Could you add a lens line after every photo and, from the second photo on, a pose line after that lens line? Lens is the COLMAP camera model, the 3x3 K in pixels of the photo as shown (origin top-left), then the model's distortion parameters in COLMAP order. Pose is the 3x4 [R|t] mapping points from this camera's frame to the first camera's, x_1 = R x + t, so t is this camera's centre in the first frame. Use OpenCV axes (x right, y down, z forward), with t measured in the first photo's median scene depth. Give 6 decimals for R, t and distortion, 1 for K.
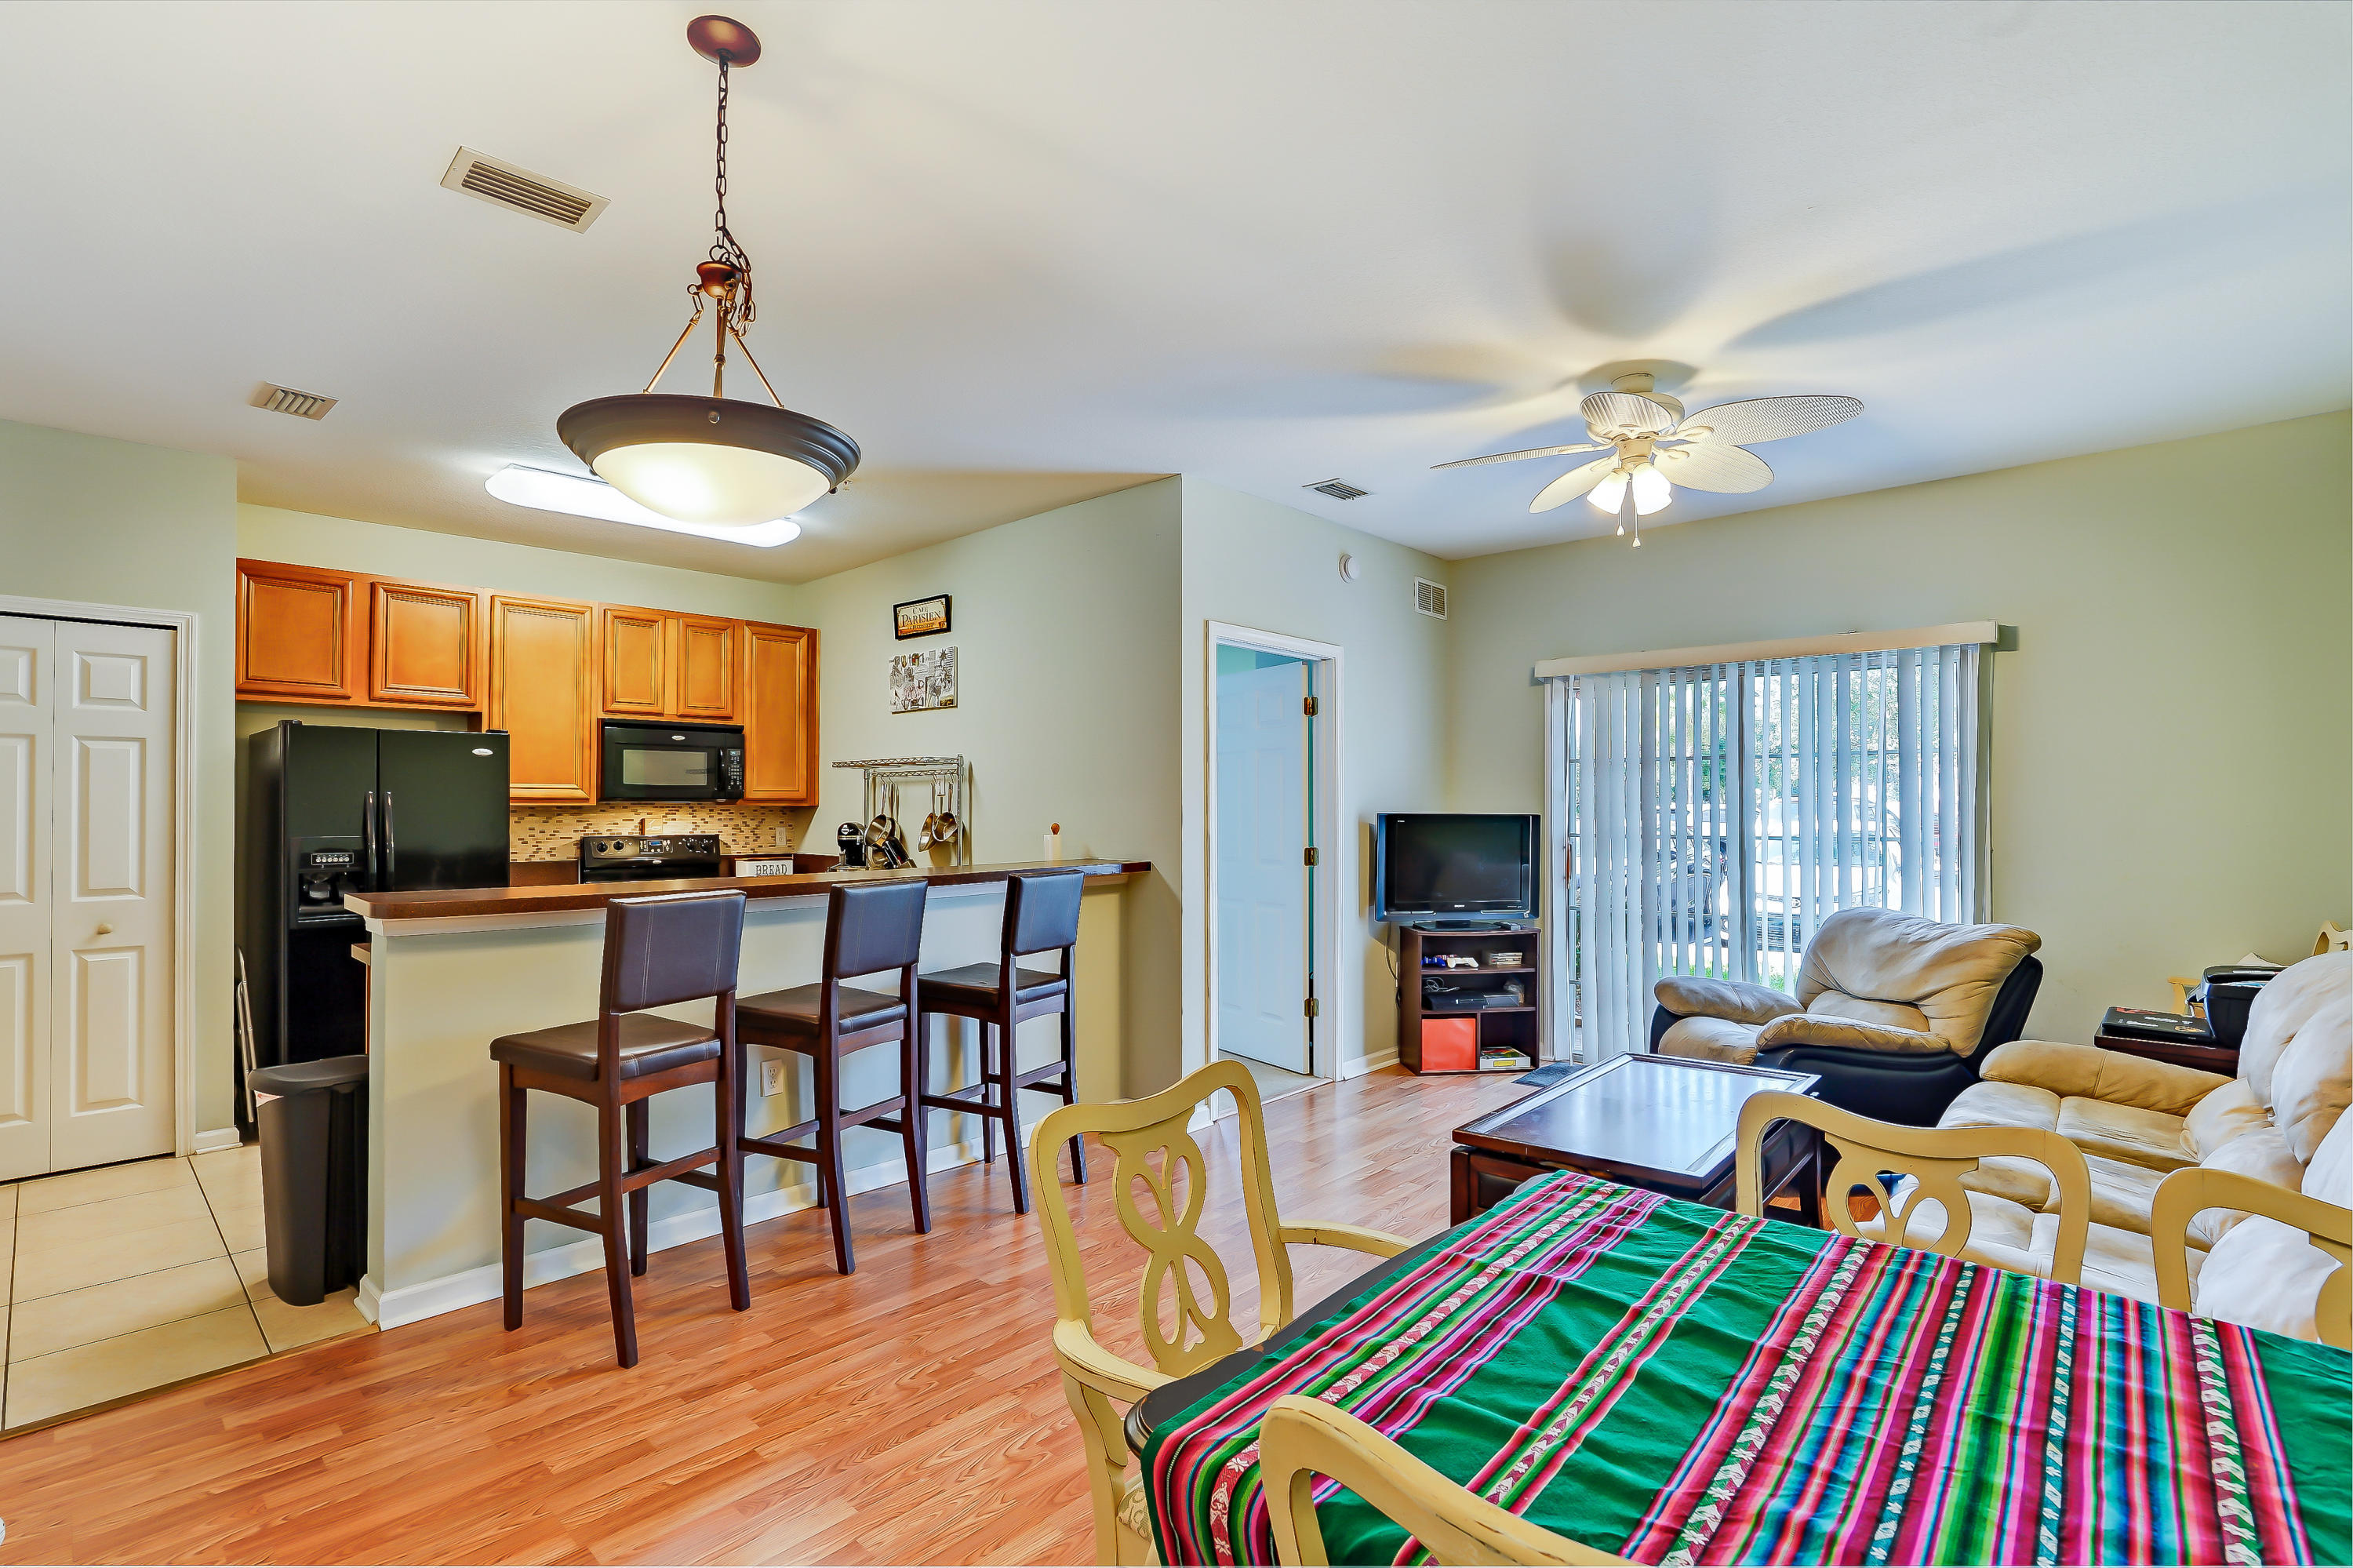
lens RADIAL K [[1100.3, 0, 1181.2], [0, 1100.3, 790.4], [0, 0, 1]] dist [-0.061152, 0.023682]
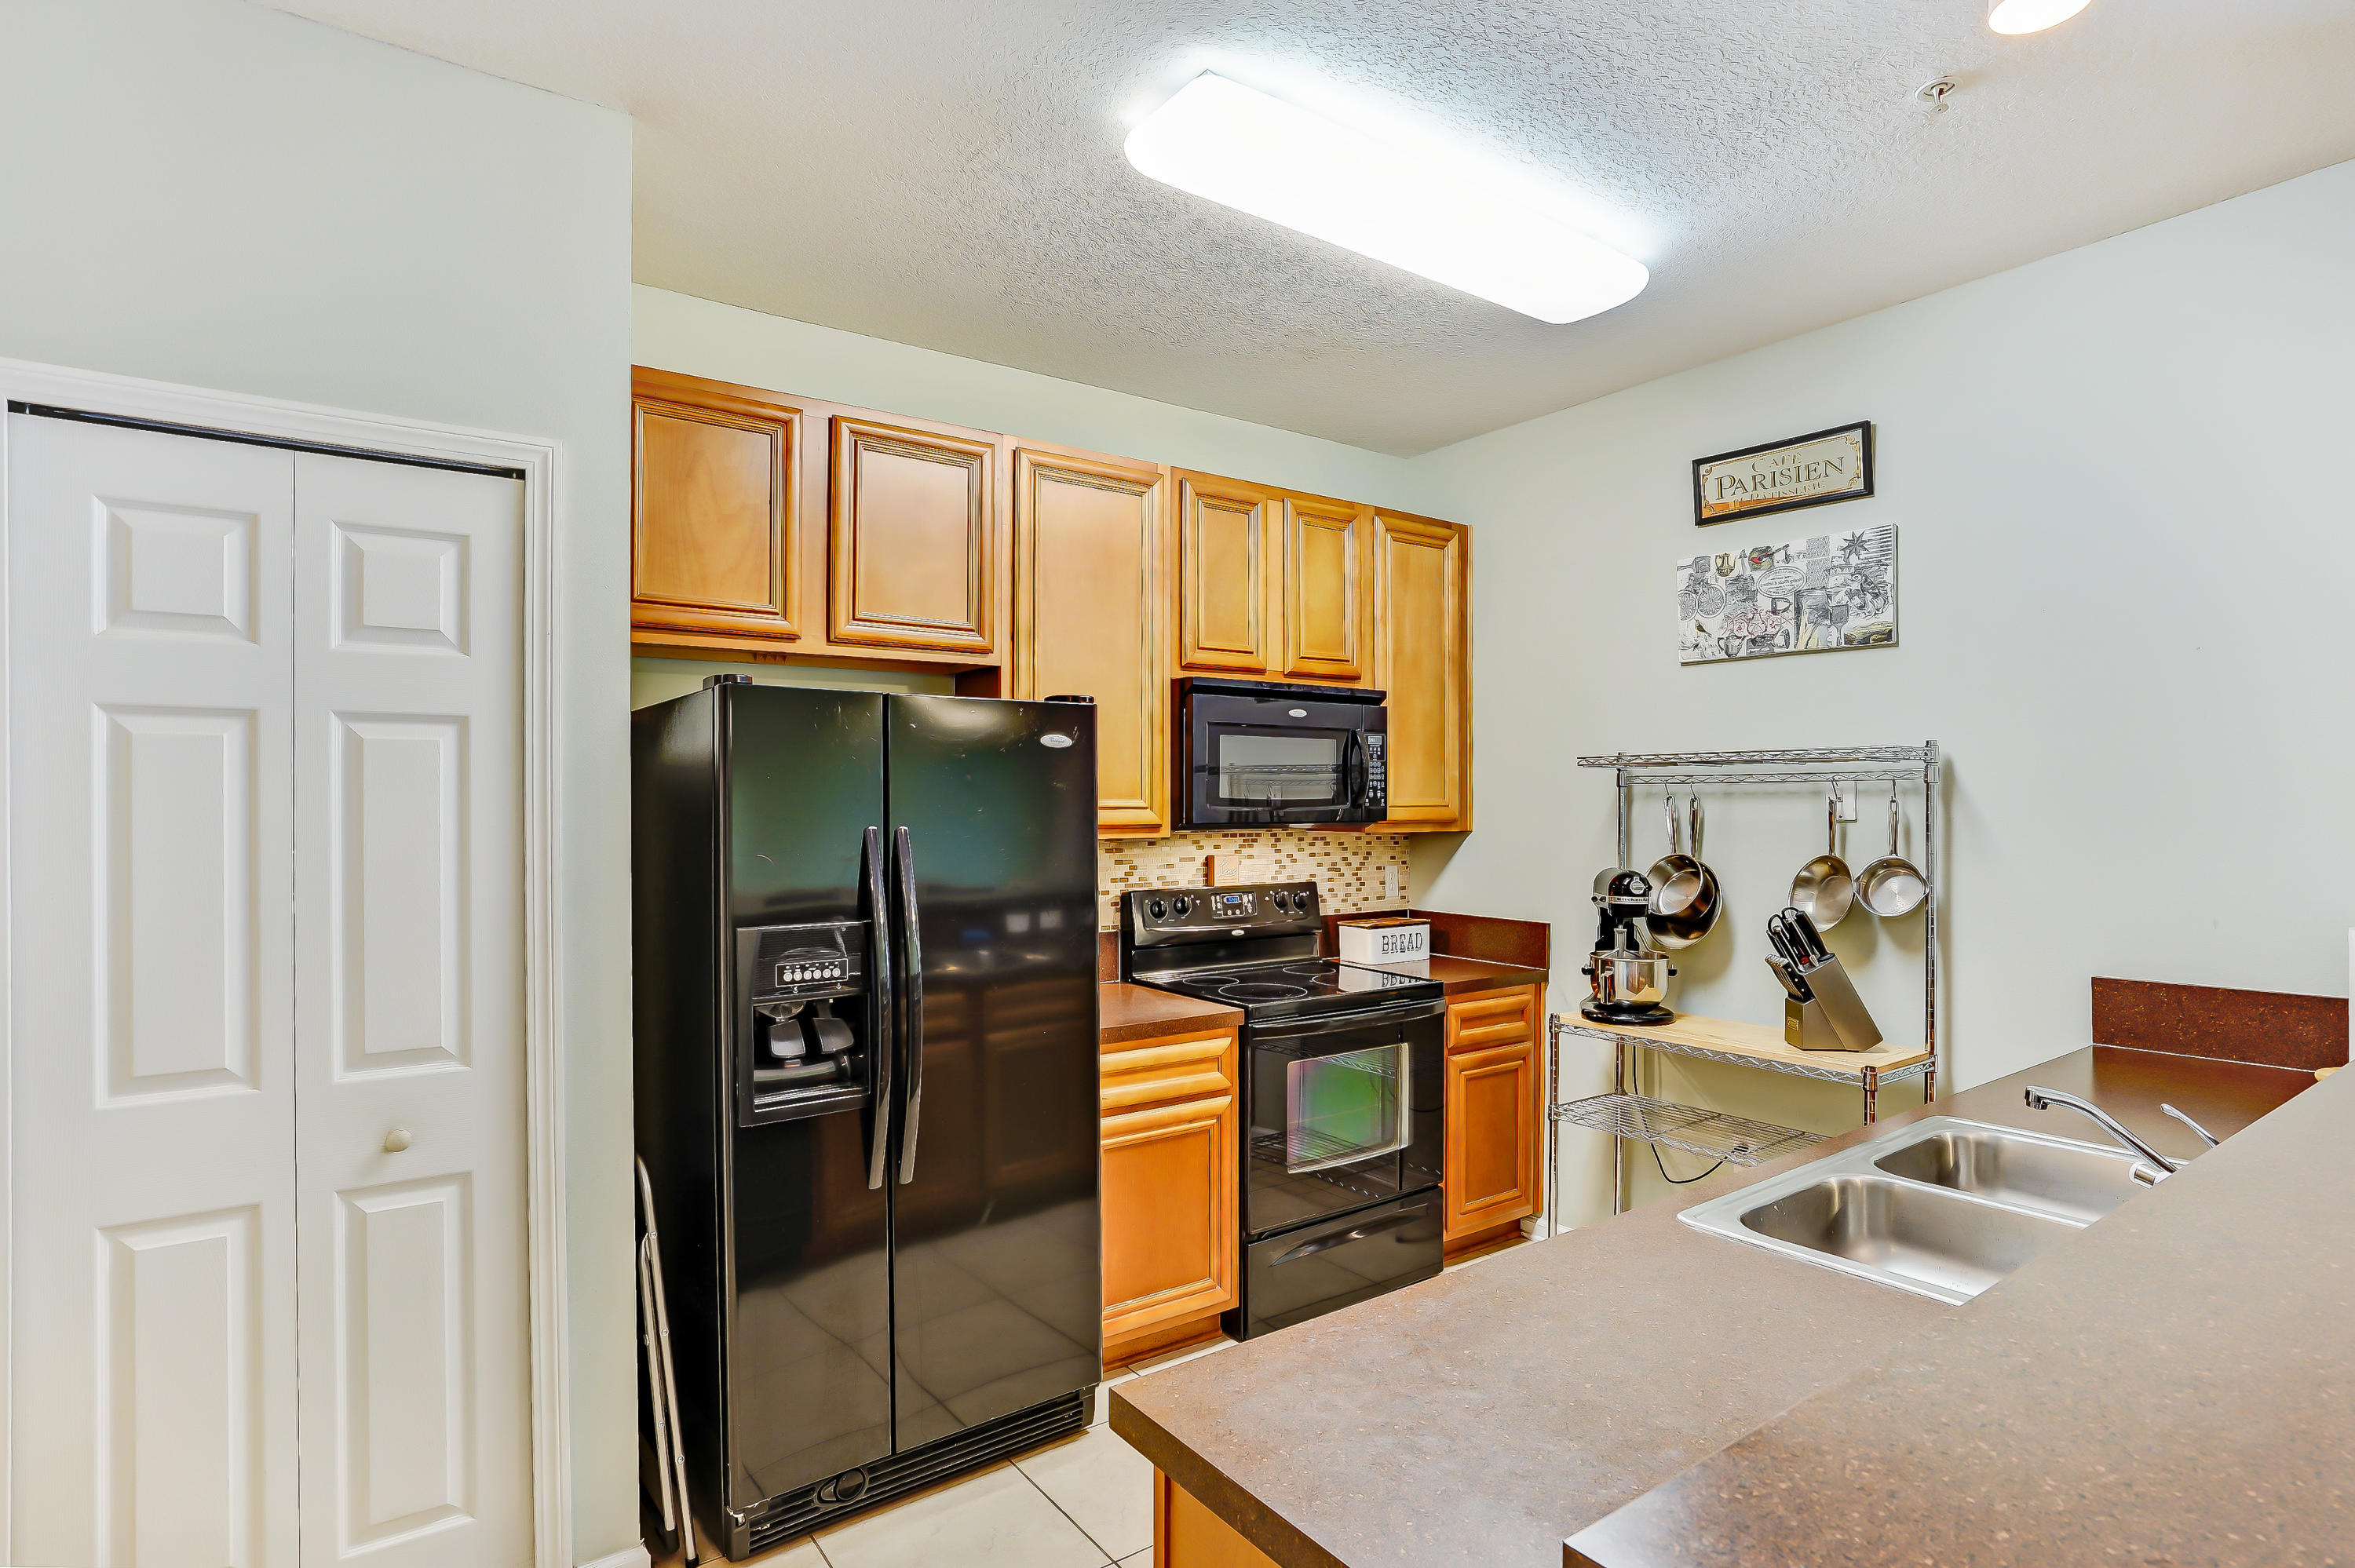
lens RADIAL K [[1204.8, 0, 1182.2], [0, 1204.8, 795.2], [0, 0, 1]] dist [-0.053139, 0.028982]
pose [[0.980292, 0.000732, -0.197550, -0.412924], [0.001795, 0.999919, 0.012613, -0.015150], [0.197543, -0.012719, 0.980212, 0.402312]]
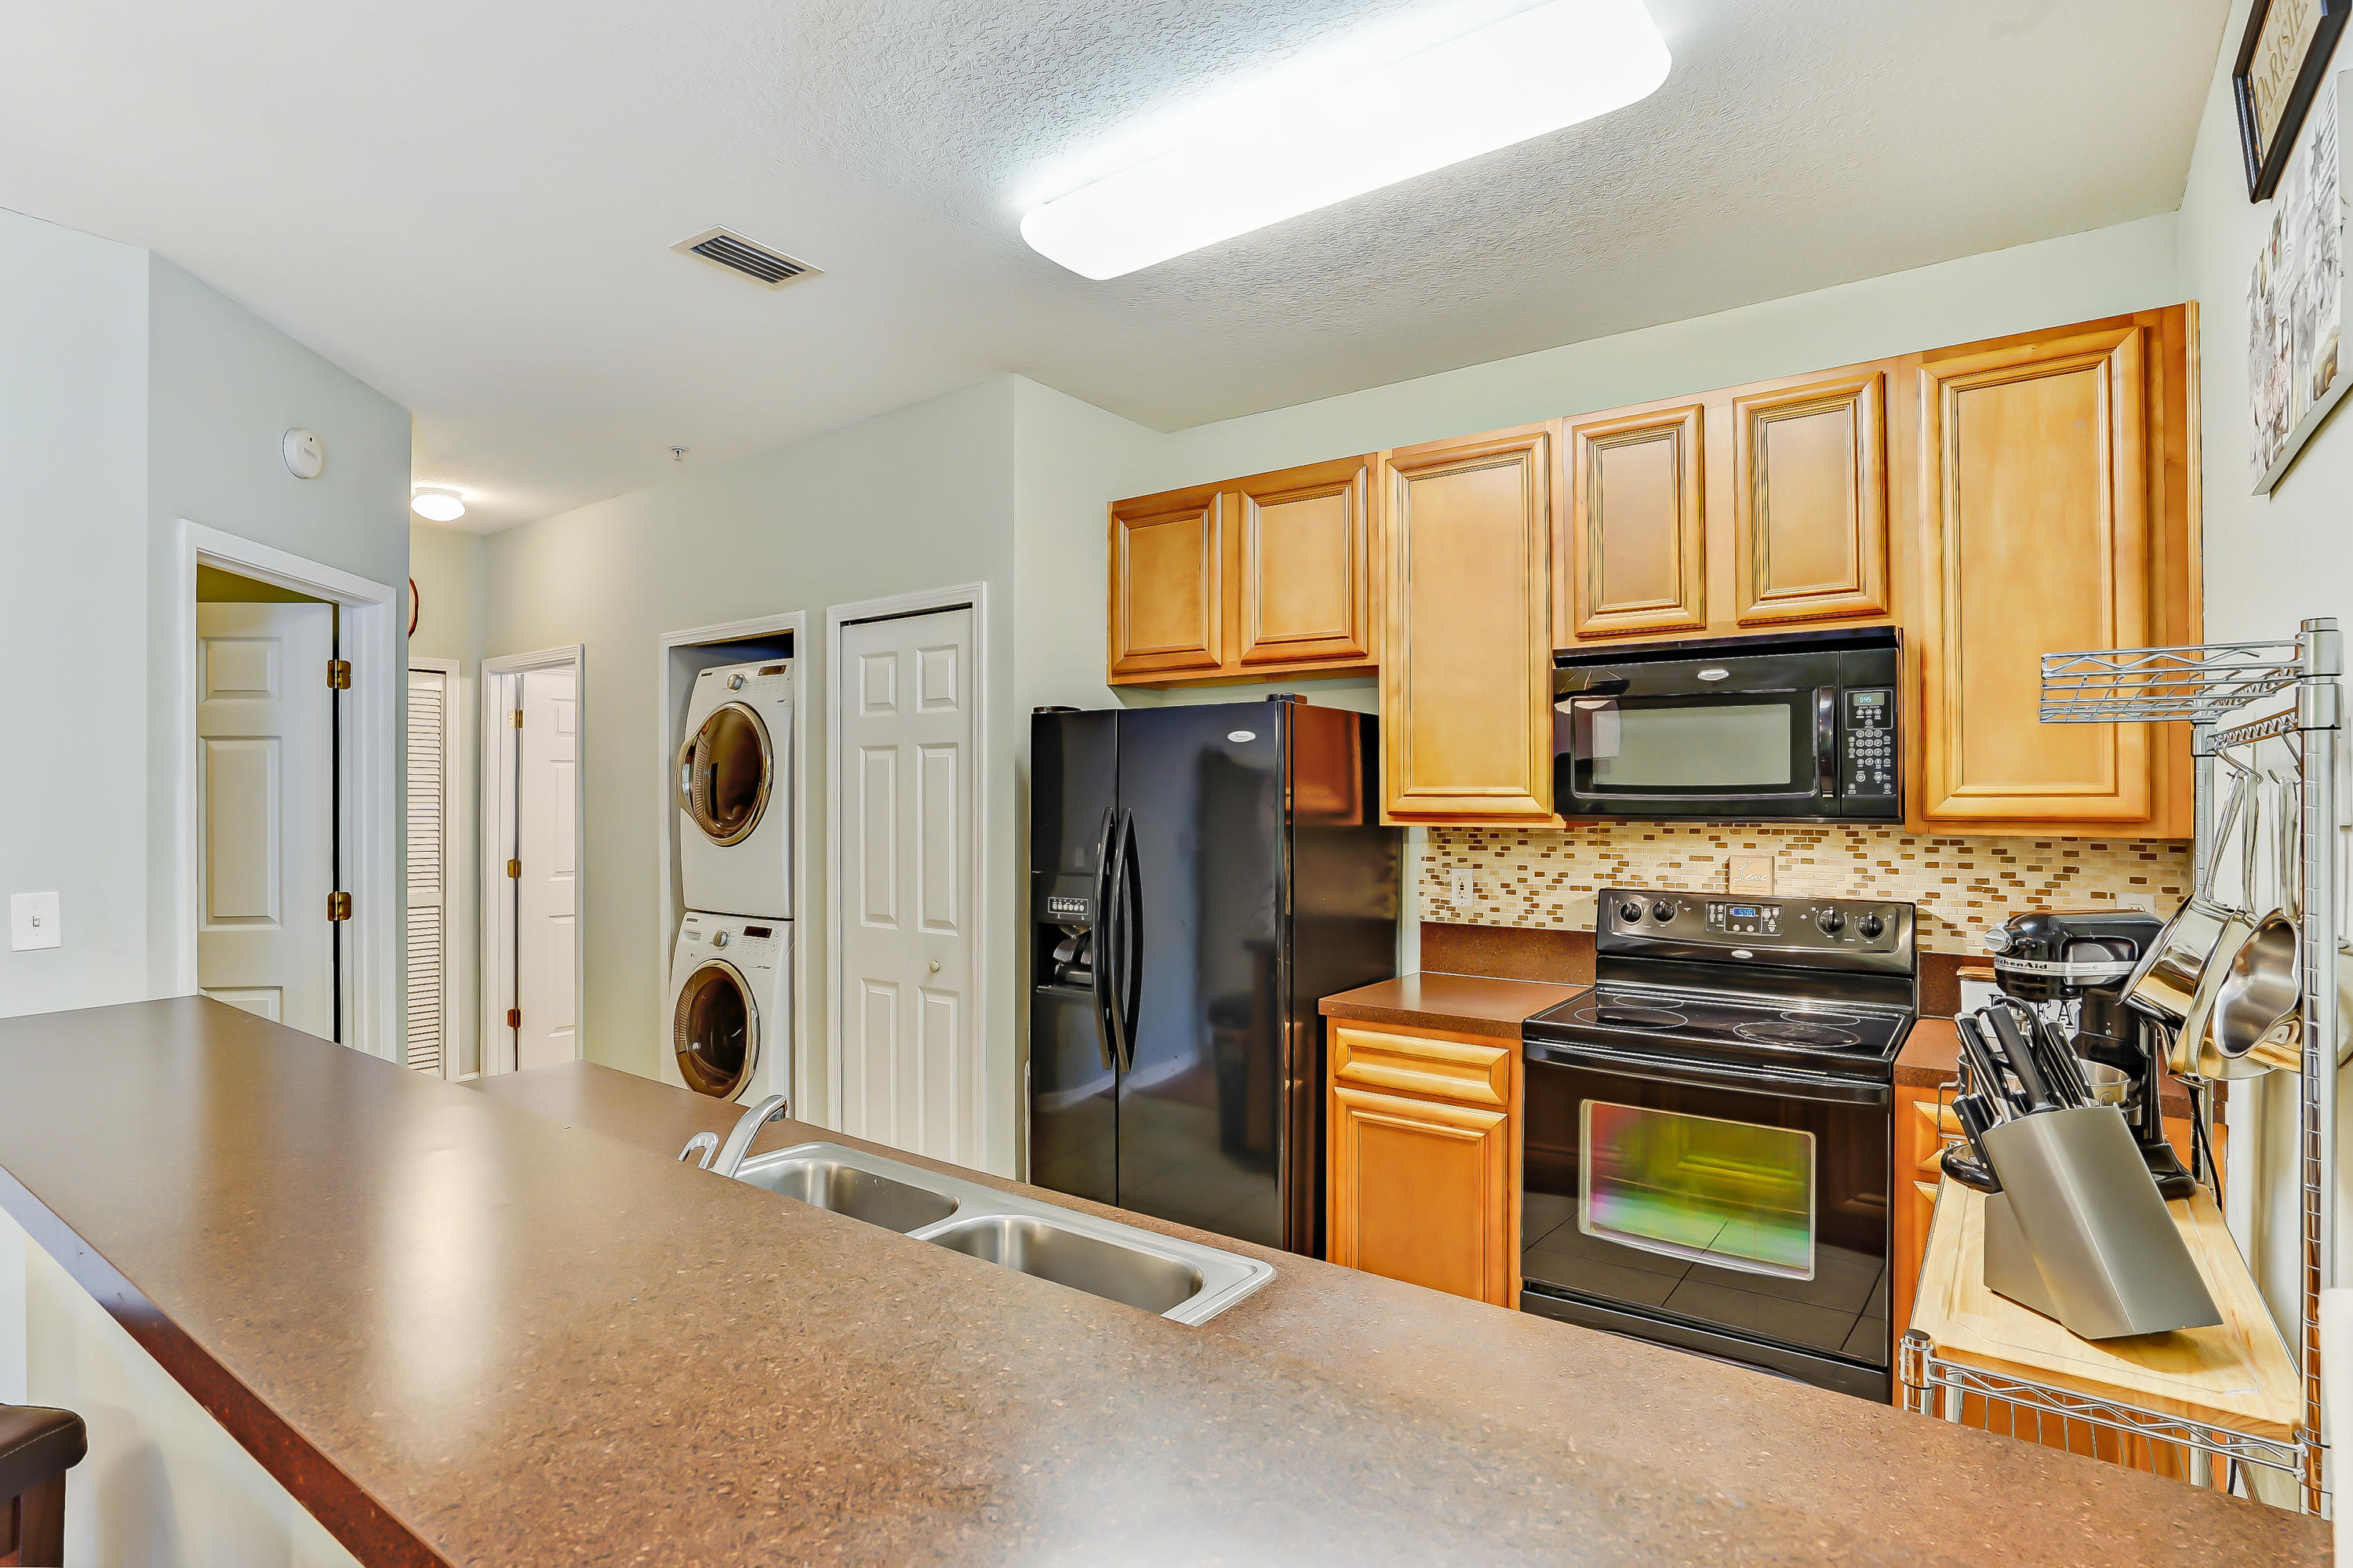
lens RADIAL K [[1192.2, 0, 1168.3], [0, 1192.2, 788.9], [0, 0, 1]] dist [-0.066580, 0.043602]
pose [[0.110644, -0.002403, -0.993857, -0.024152], [0.017351, 0.999849, -0.000485, -0.007176], [0.993709, -0.017191, 0.110669, 0.757994]]
